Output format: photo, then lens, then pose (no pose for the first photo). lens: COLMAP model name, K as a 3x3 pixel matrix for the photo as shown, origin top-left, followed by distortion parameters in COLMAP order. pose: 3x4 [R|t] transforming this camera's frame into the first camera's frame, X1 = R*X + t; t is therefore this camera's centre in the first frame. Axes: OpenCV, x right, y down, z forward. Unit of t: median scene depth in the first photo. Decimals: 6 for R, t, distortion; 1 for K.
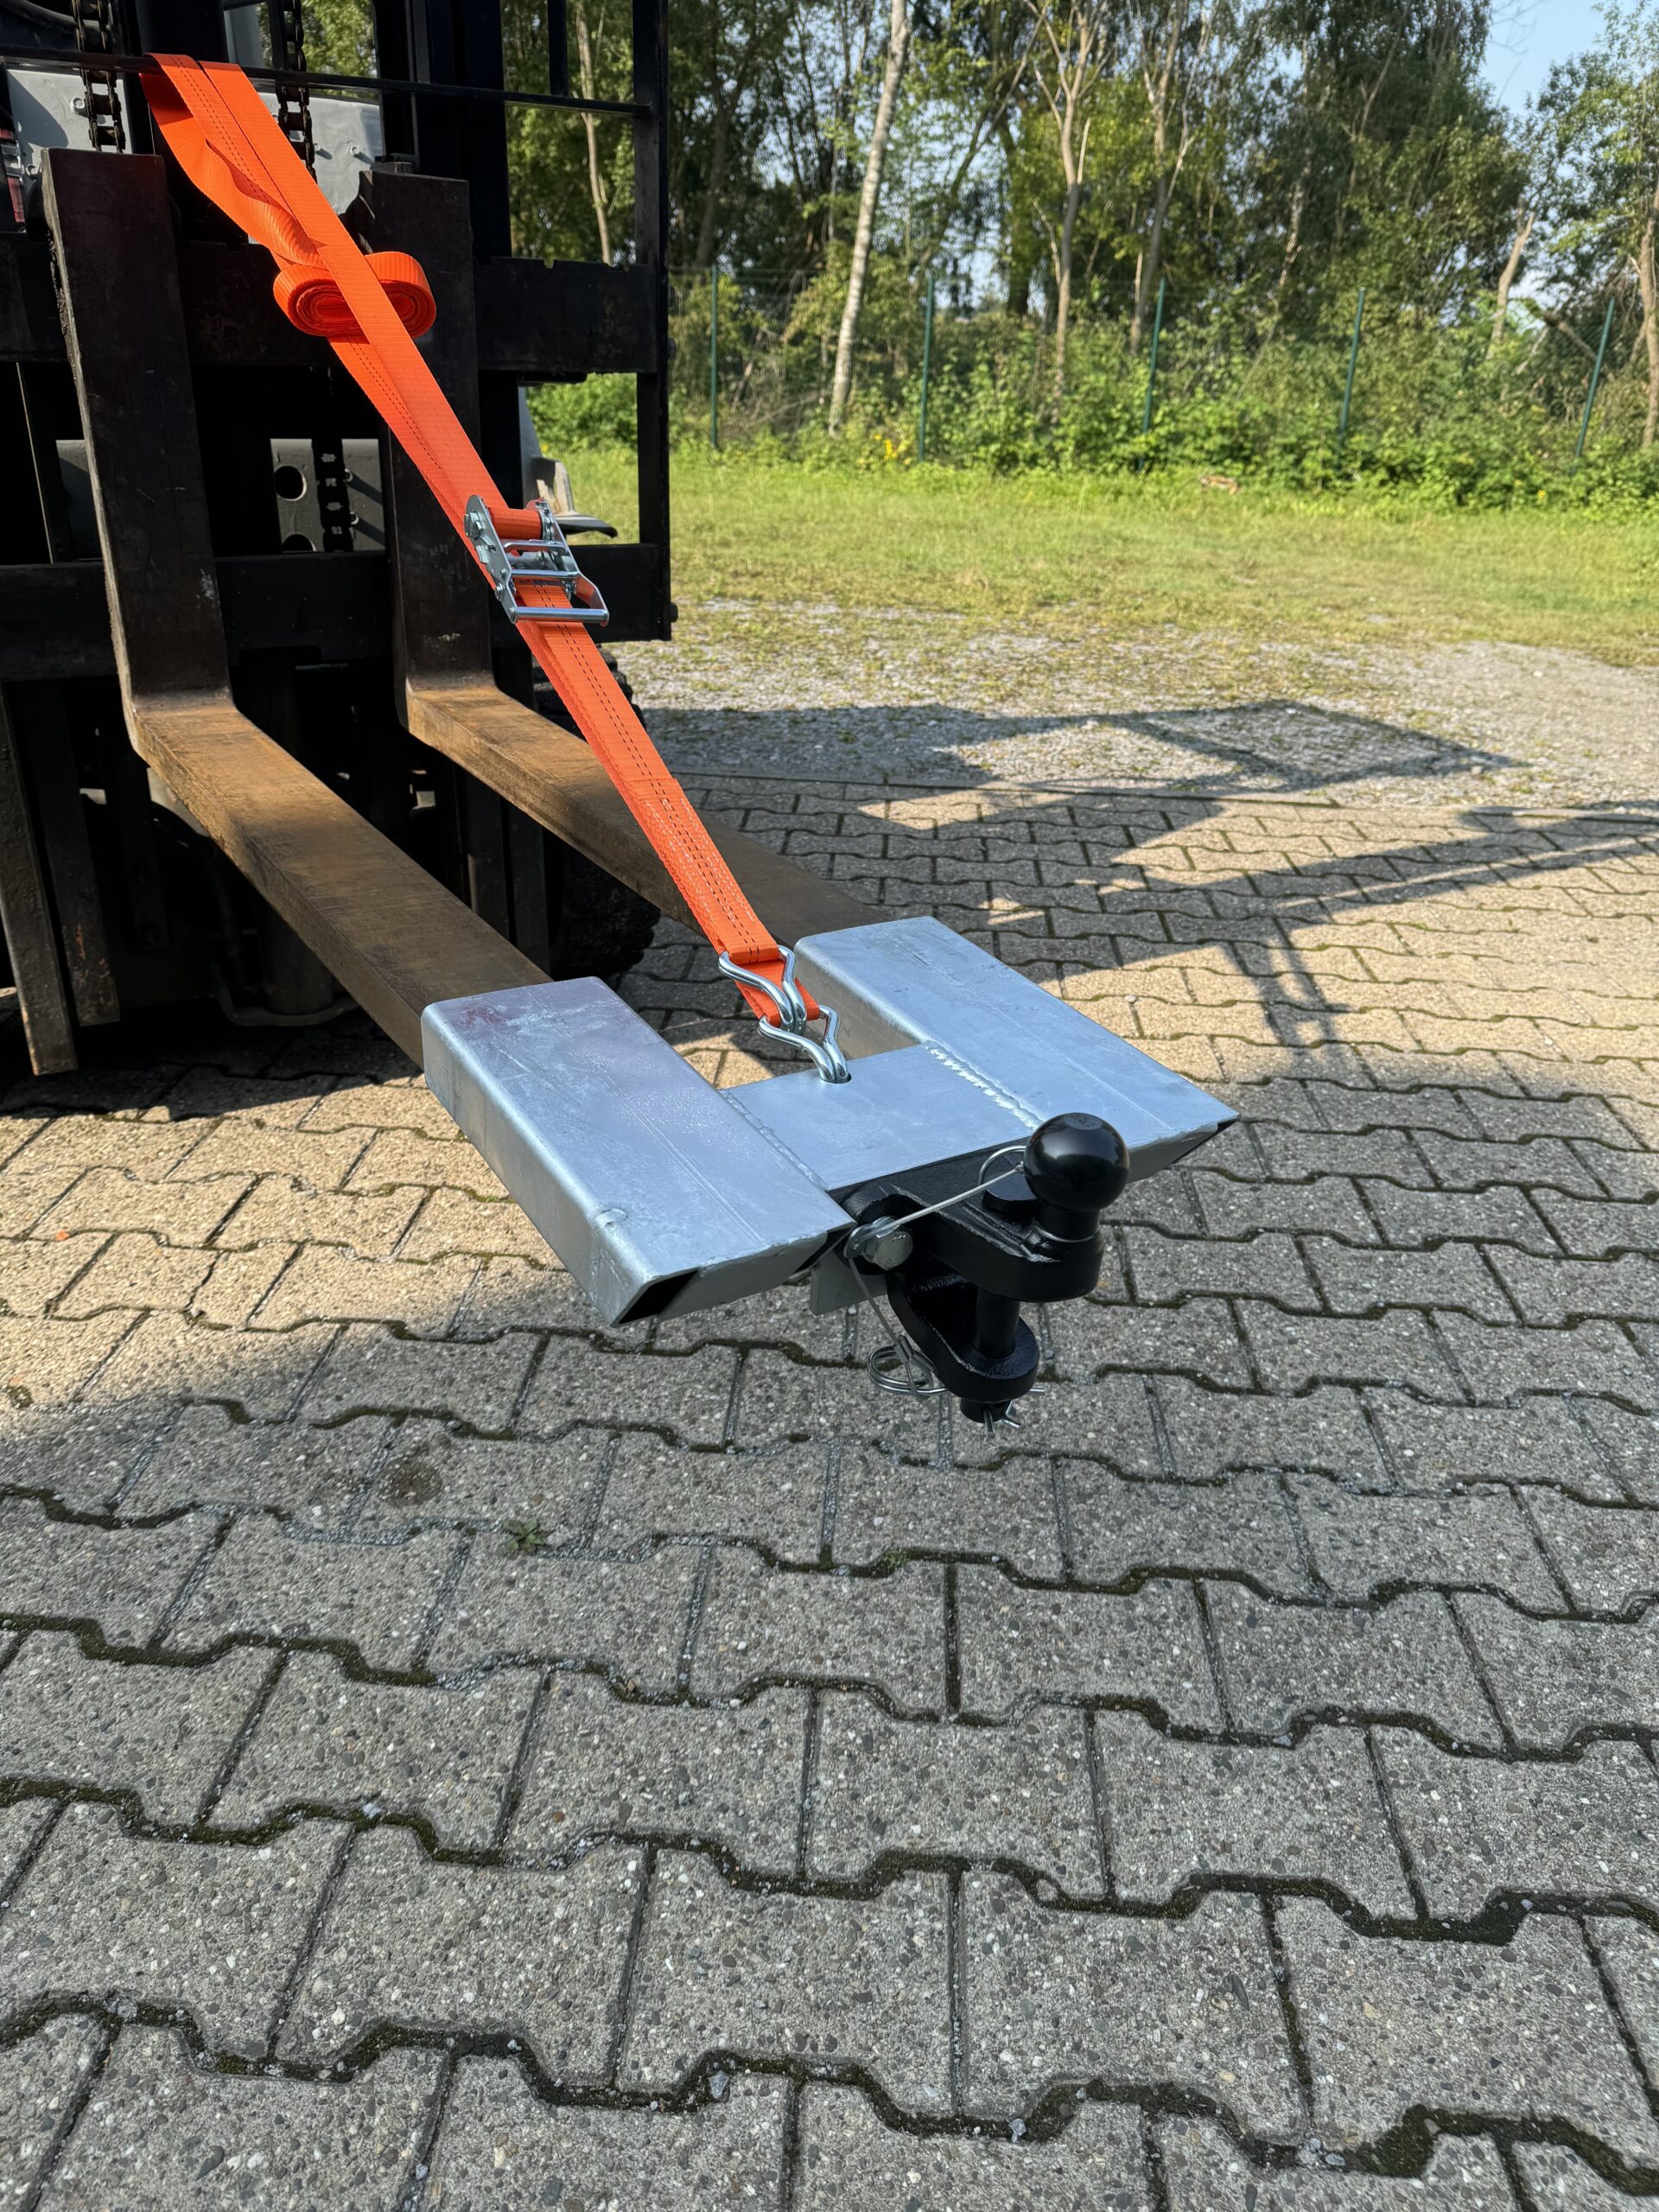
lens RADIAL K [[1615.1, 0, 817.6], [0, 1615.1, 1105.4], [0, 0, 1]] dist [-0.001708, -0.014956]
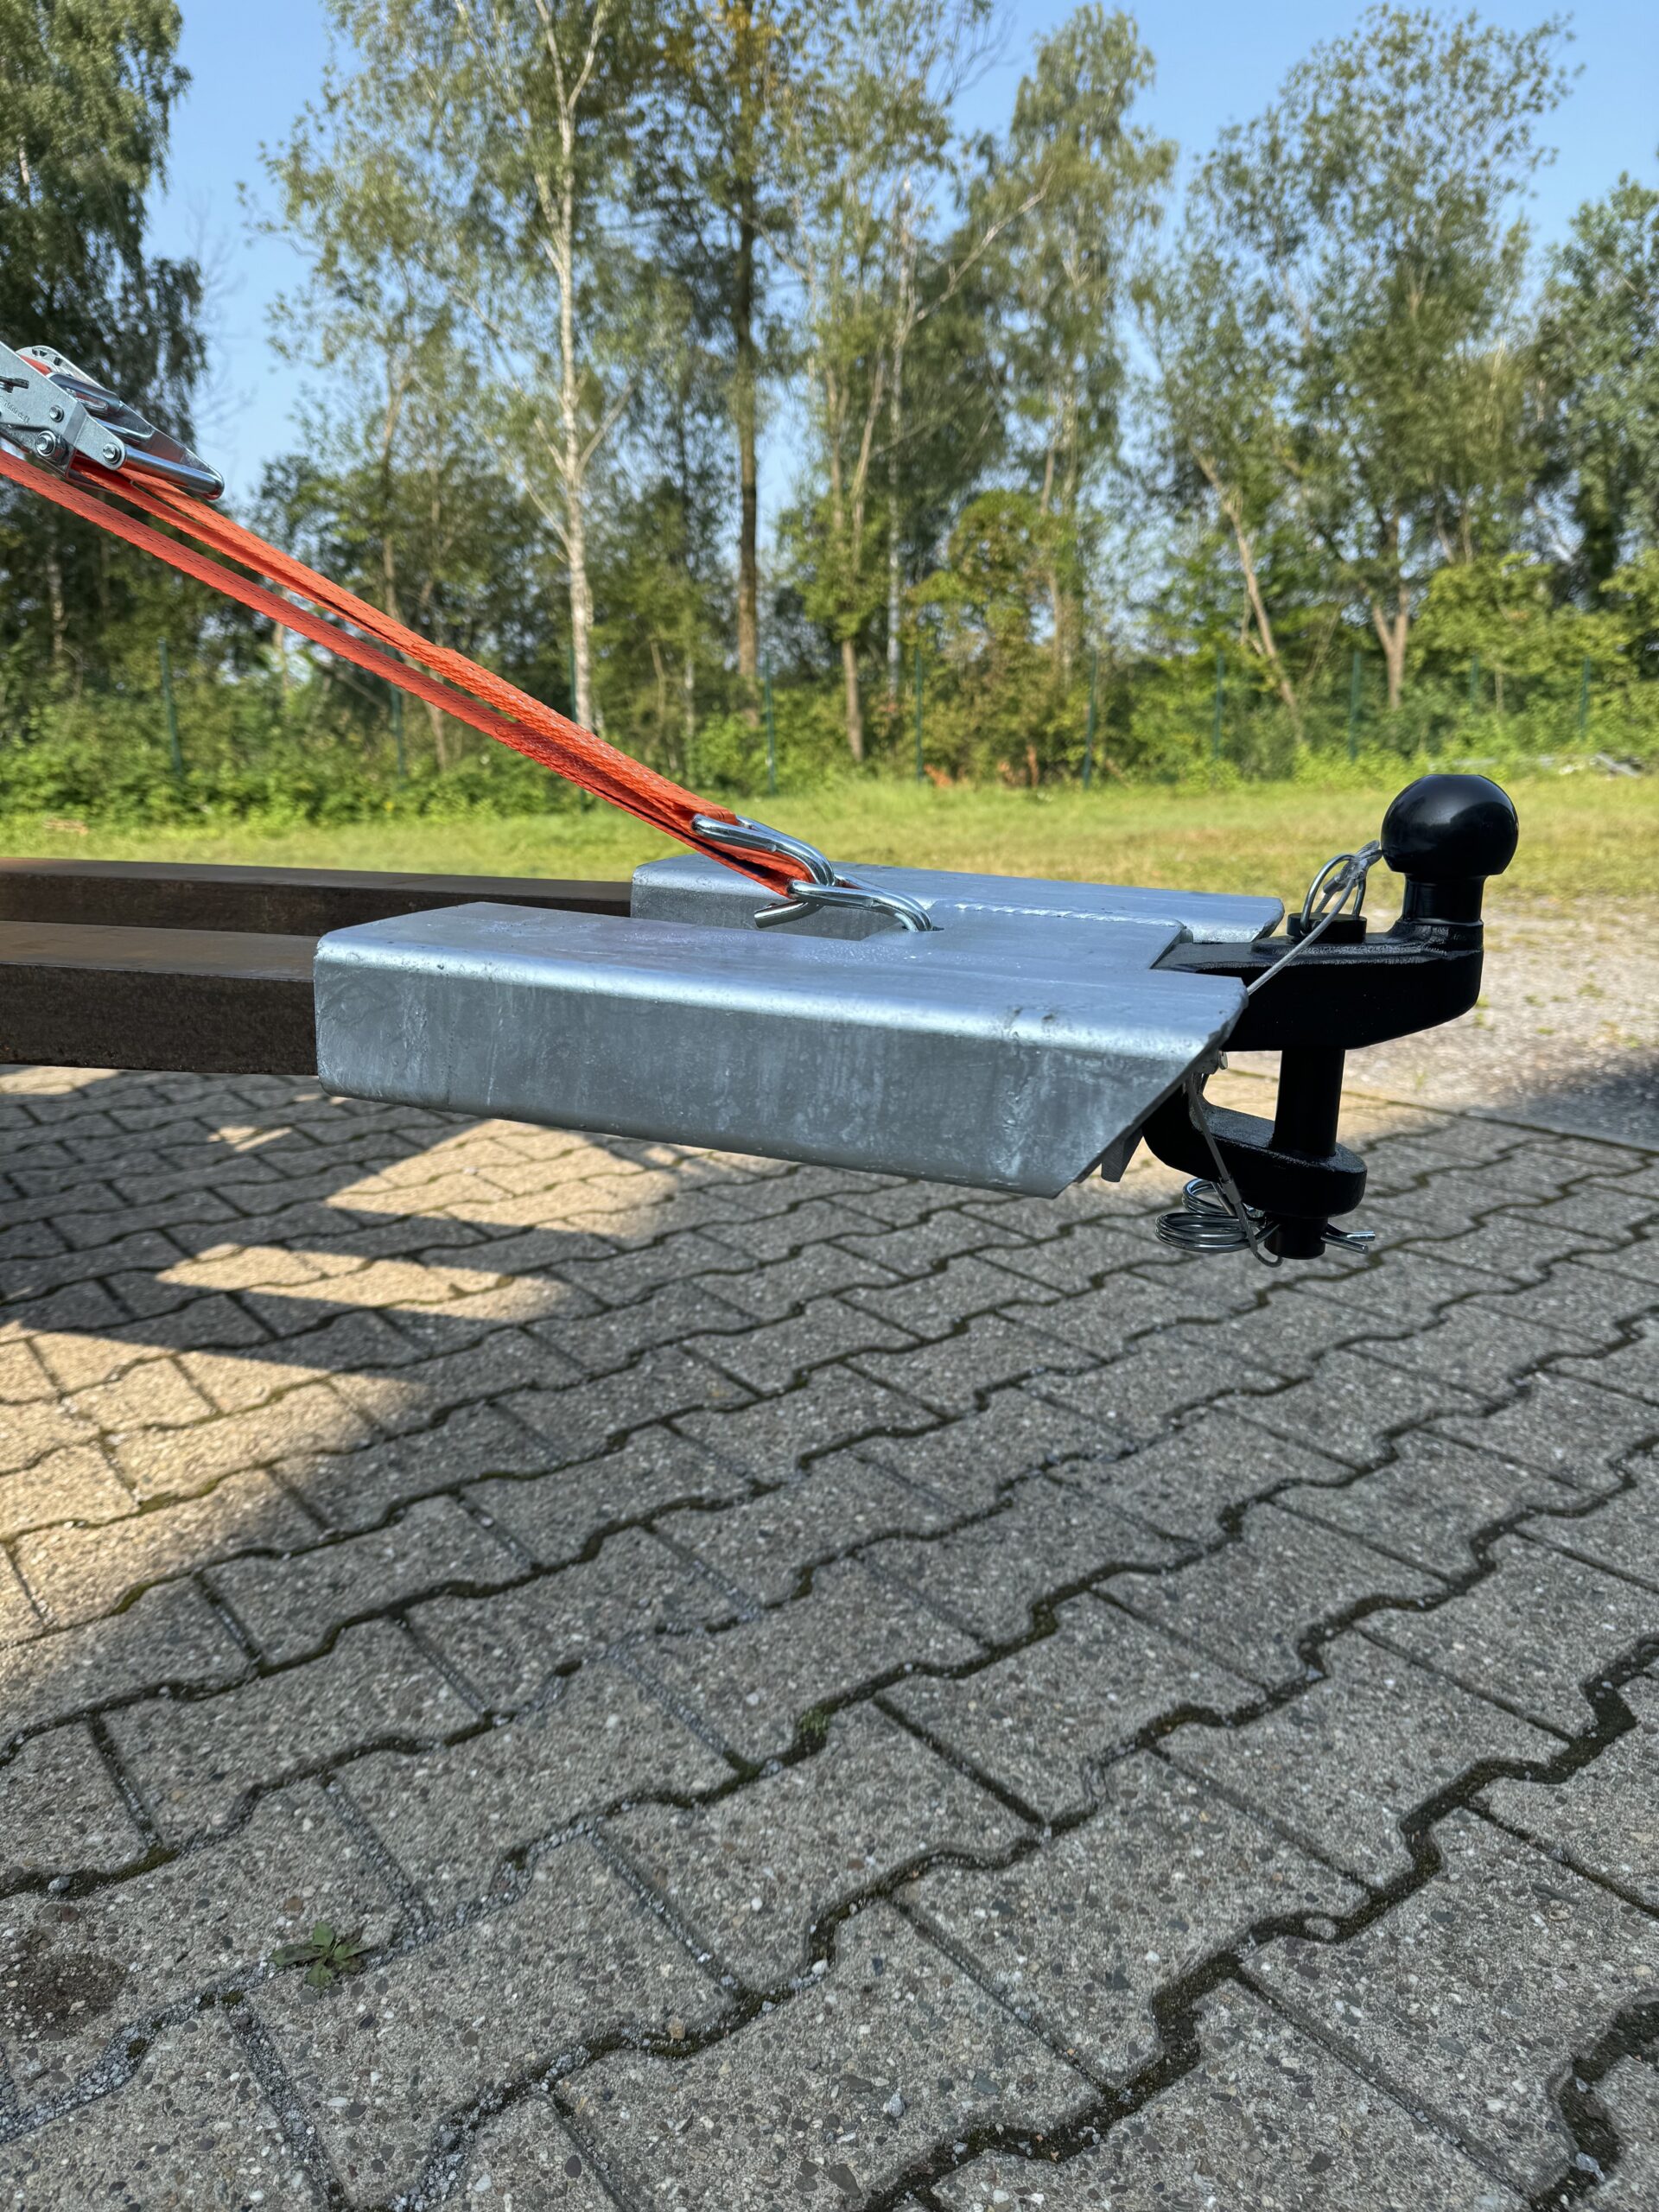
lens RADIAL K [[1615.1, 0, 833.7], [0, 1615.1, 1093.8], [0, 0, 1]] dist [-0.001708, -0.014956]
pose [[0.753745, -0.192724, 0.628273, -0.406400], [0.324520, 0.940489, -0.100832, 0.096930], [-0.571451, 0.279889, 0.771431, 0.376383]]
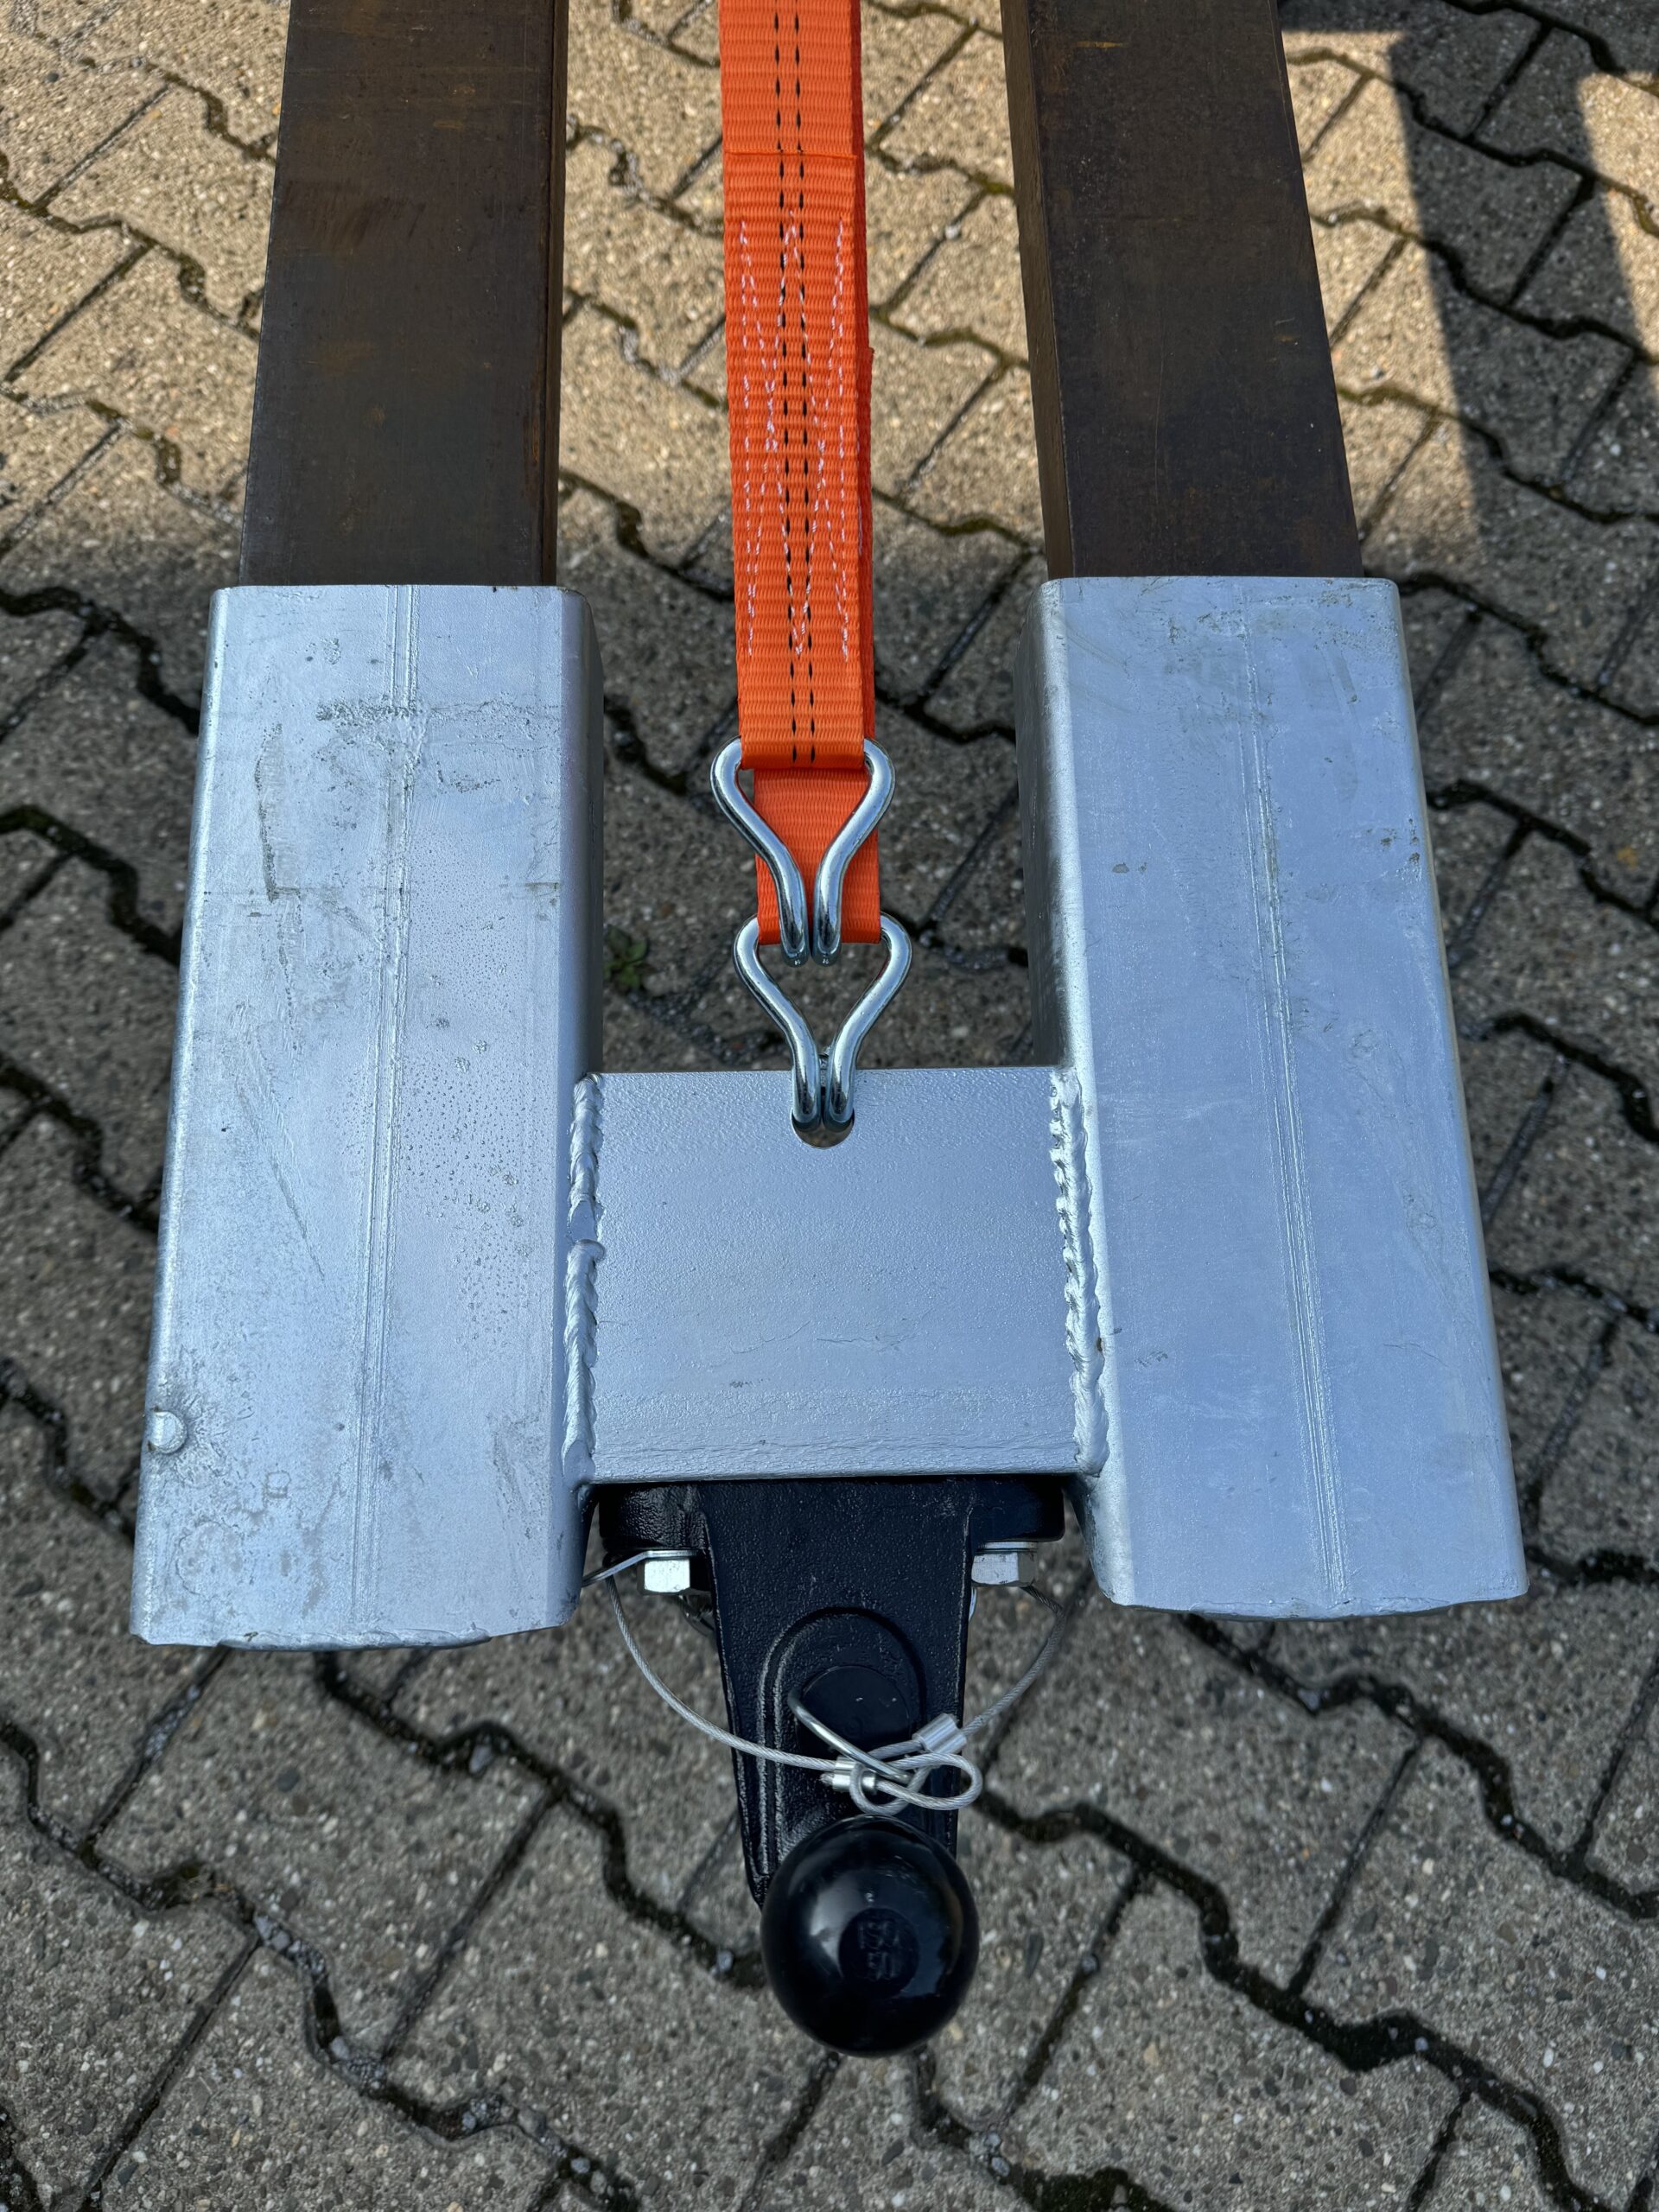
lens RADIAL K [[1615.1, 0, 828.4], [0, 1615.1, 1113.5], [0, 0, 1]] dist [-0.001708, -0.014956]
pose [[0.871008, 0.463719, -0.162202, 0.078544], [-0.213080, 0.654097, 0.725779, -0.316894], [0.442654, -0.597597, 0.668533, 0.538502]]
